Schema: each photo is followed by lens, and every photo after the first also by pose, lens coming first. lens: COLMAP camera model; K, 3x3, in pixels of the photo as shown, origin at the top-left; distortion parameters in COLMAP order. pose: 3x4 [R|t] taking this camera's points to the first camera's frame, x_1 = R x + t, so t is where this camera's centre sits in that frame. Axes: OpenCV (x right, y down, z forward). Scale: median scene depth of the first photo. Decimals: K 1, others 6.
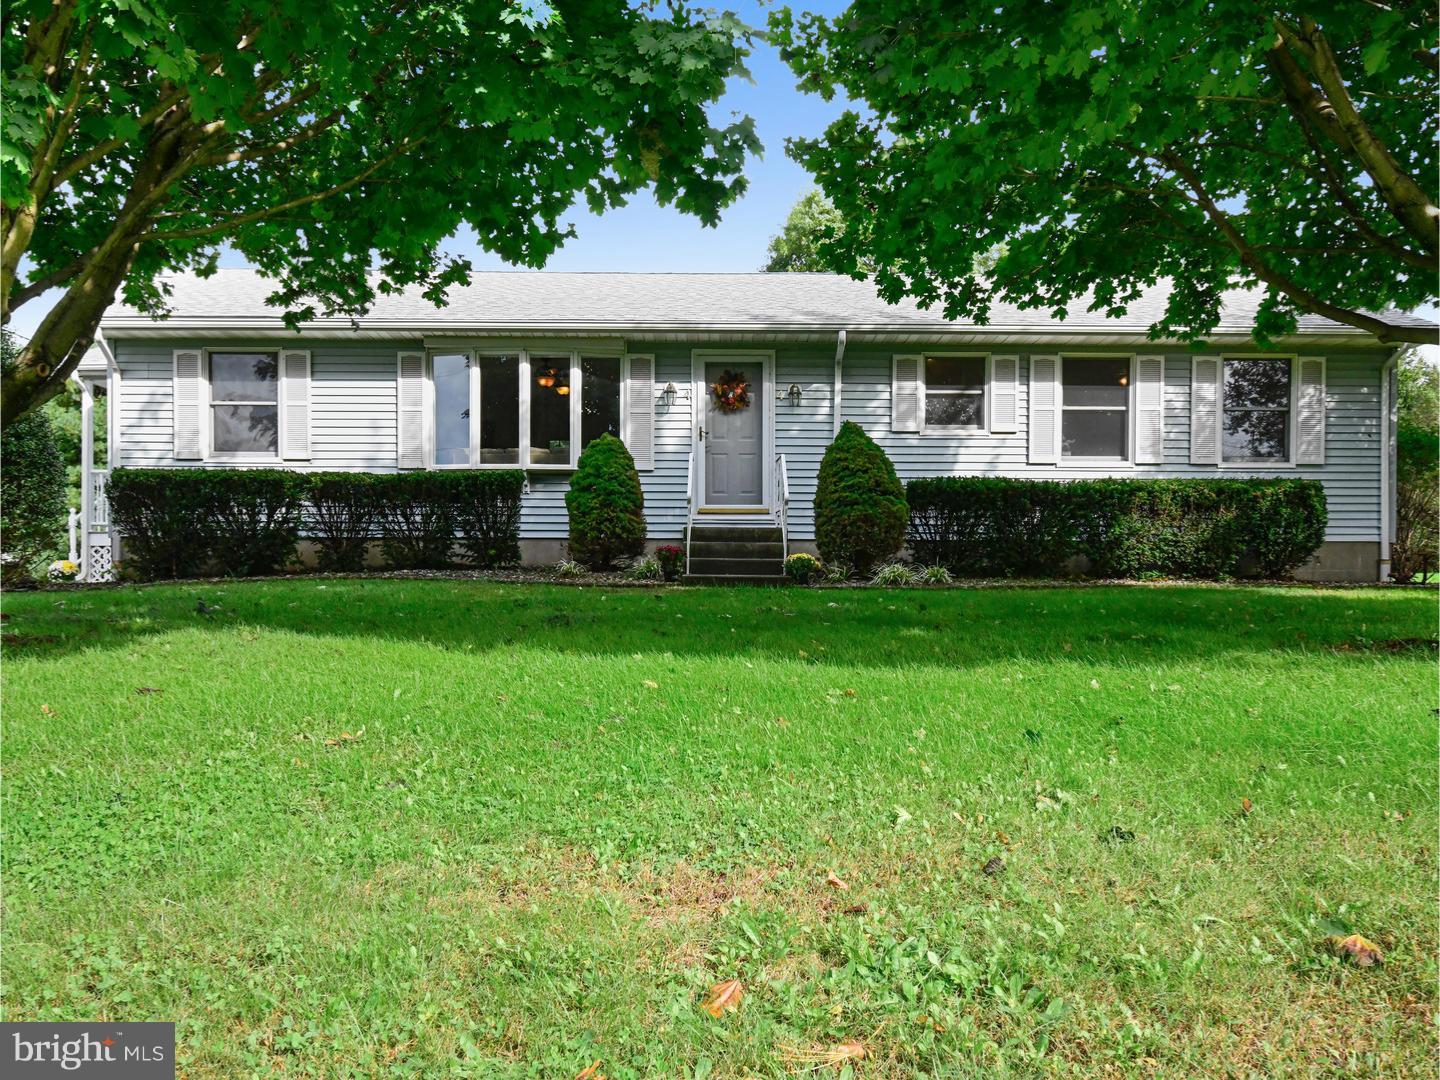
lens RADIAL K [[1409.4, 0, 720.0], [0, 1409.4, 540.0], [0, 0, 1]] dist [0.004984, 0.002392]
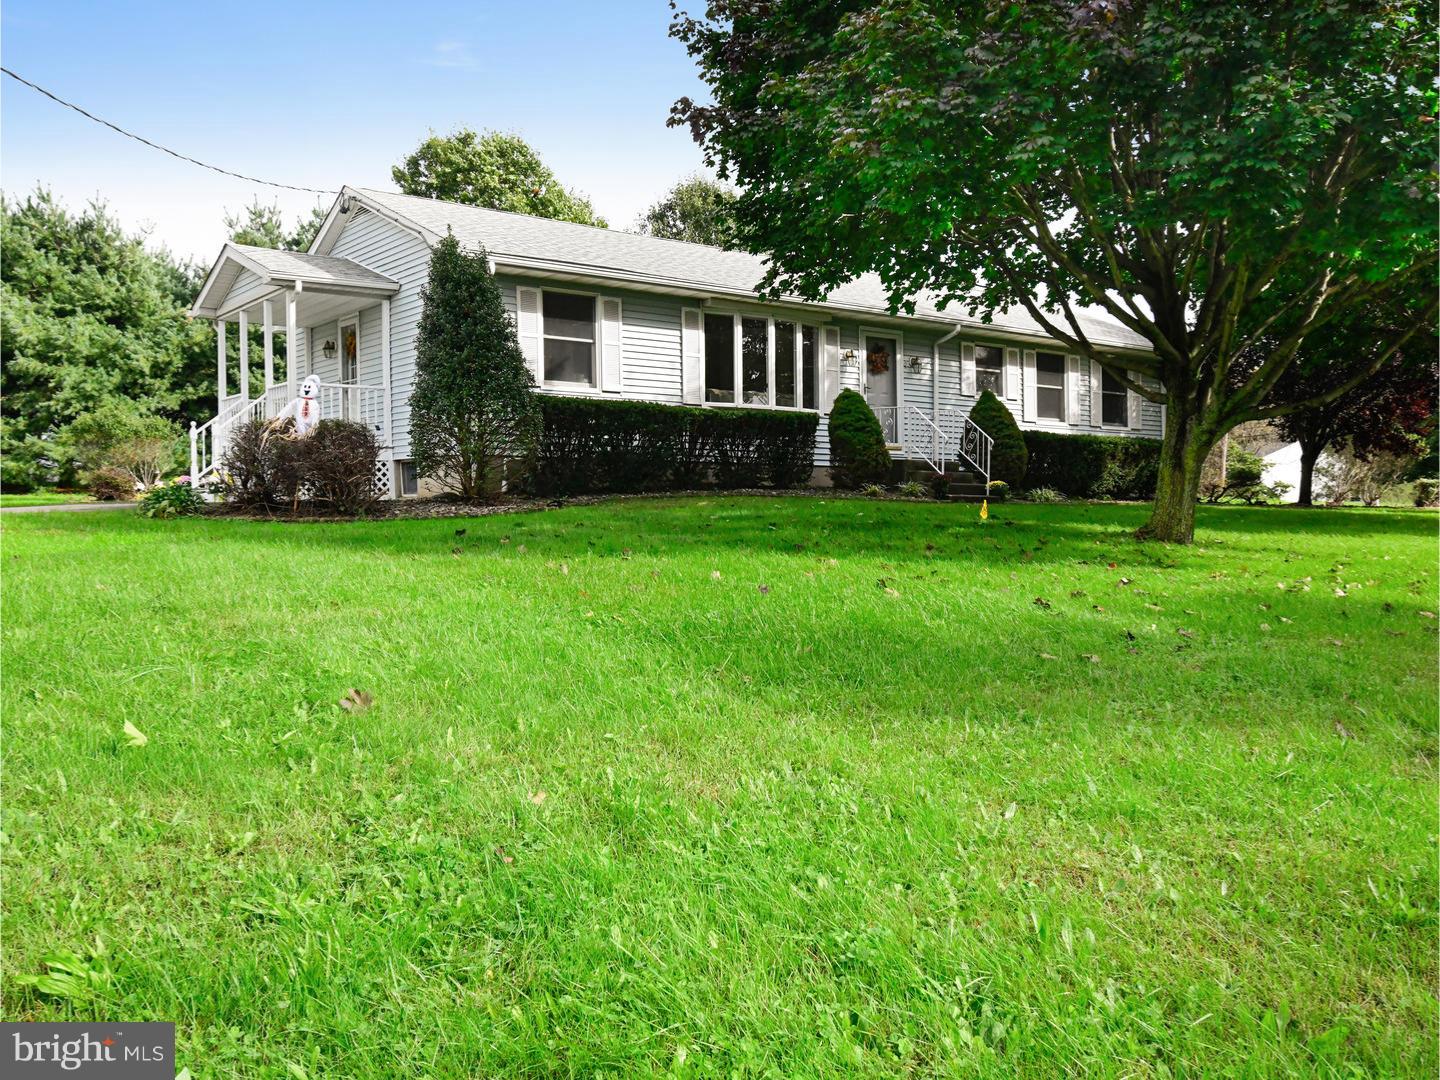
lens RADIAL K [[1409.4, 0, 720.0], [0, 1409.4, 540.0], [0, 0, 1]] dist [0.004984, 0.002392]
pose [[0.772506, -0.012516, 0.634884, -0.976618], [-0.034005, 0.997556, 0.061042, -0.008618], [-0.634096, -0.068745, 0.770193, 0.034543]]
